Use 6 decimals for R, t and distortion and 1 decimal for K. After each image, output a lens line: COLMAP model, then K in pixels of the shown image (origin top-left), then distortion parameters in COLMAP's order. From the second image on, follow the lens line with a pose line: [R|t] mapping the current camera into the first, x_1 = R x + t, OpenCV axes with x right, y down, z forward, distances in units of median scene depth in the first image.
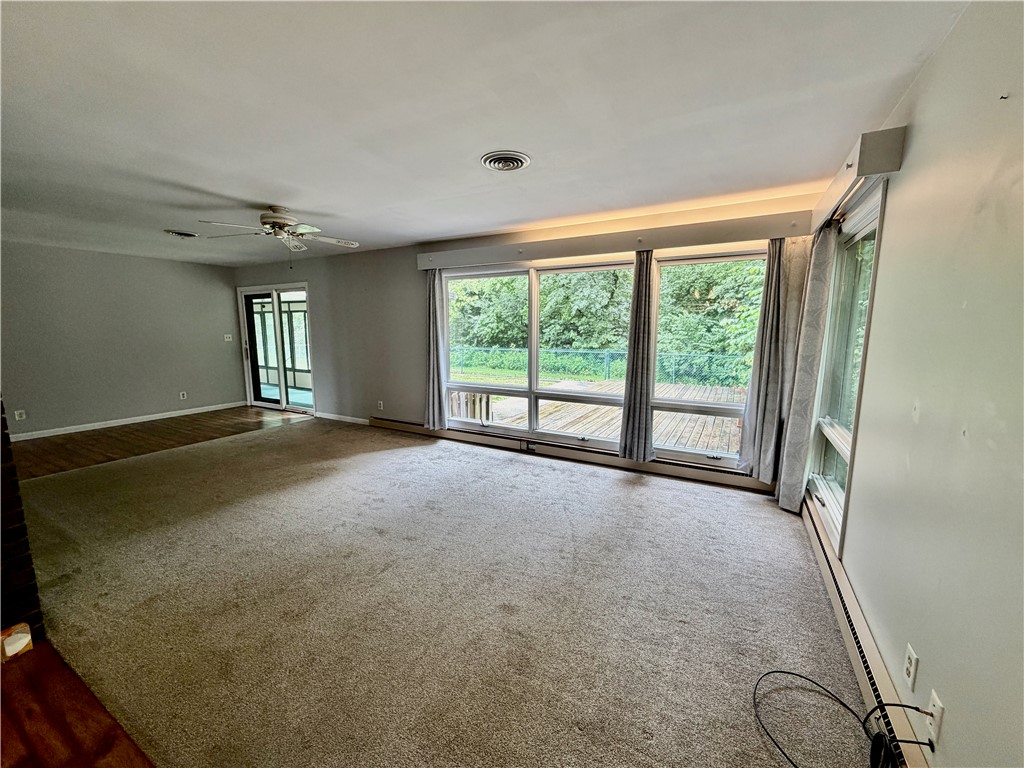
lens RADIAL K [[408.1, 0, 511.4], [0, 408.1, 383.4], [0, 0, 1]] dist [-0.003345, 0.000207]
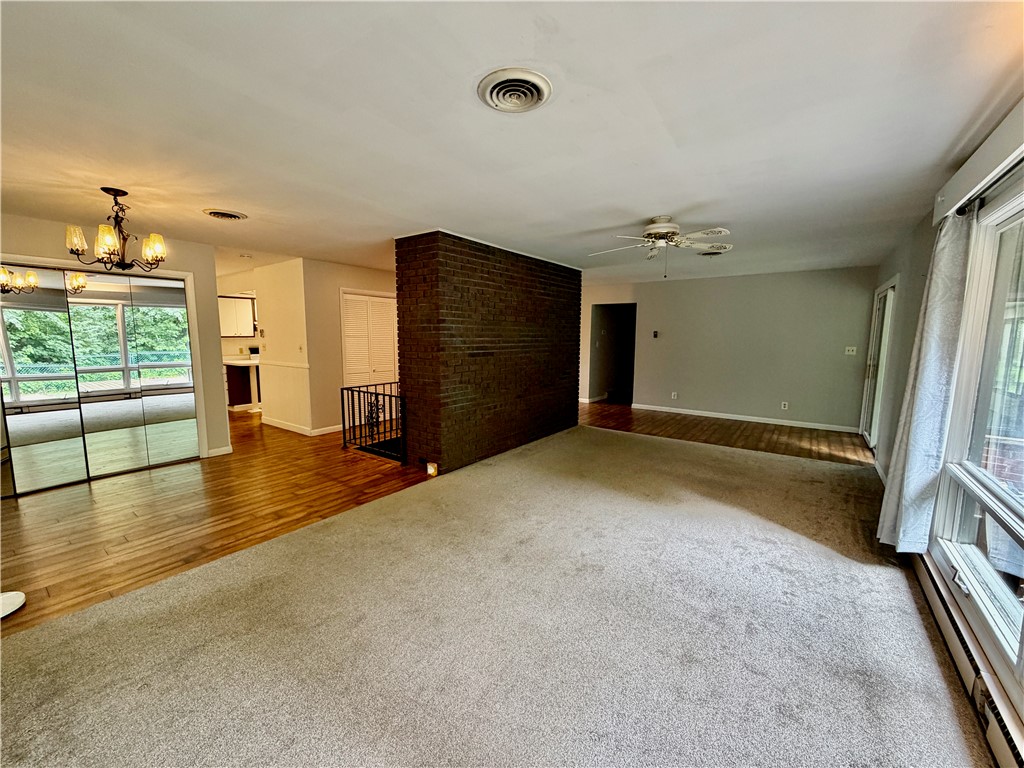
lens RADIAL K [[408.1, 0, 509.5], [0, 408.1, 385.6], [0, 0, 1]] dist [-0.003345, 0.000207]
pose [[-0.129346, 0.121327, -0.984149, 0.430963], [-0.140693, 0.980200, 0.139331, -0.101957], [0.981568, 0.156485, -0.109715, 0.700331]]
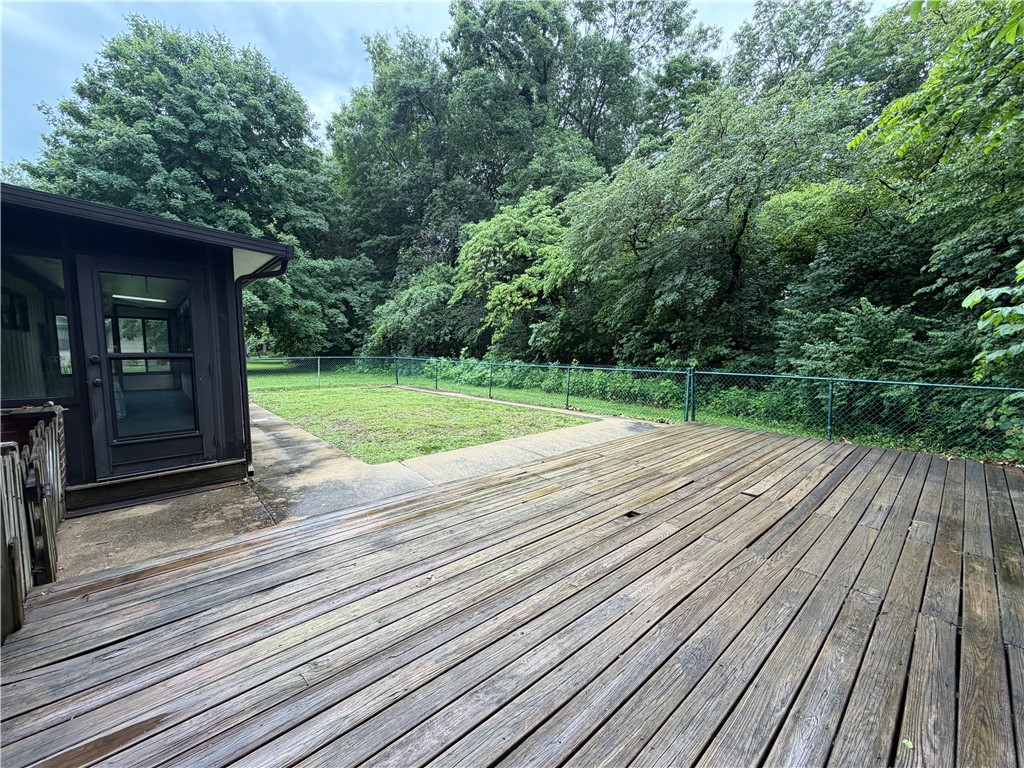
lens RADIAL K [[408.1, 0, 507.7], [0, 408.1, 384.4], [0, 0, 1]] dist [-0.003345, 0.000207]
pose [[0.942150, 0.031787, -0.333680, 0.138673], [-0.047570, 0.998097, -0.039234, -0.019047], [0.331798, 0.052838, 0.941870, 0.289080]]
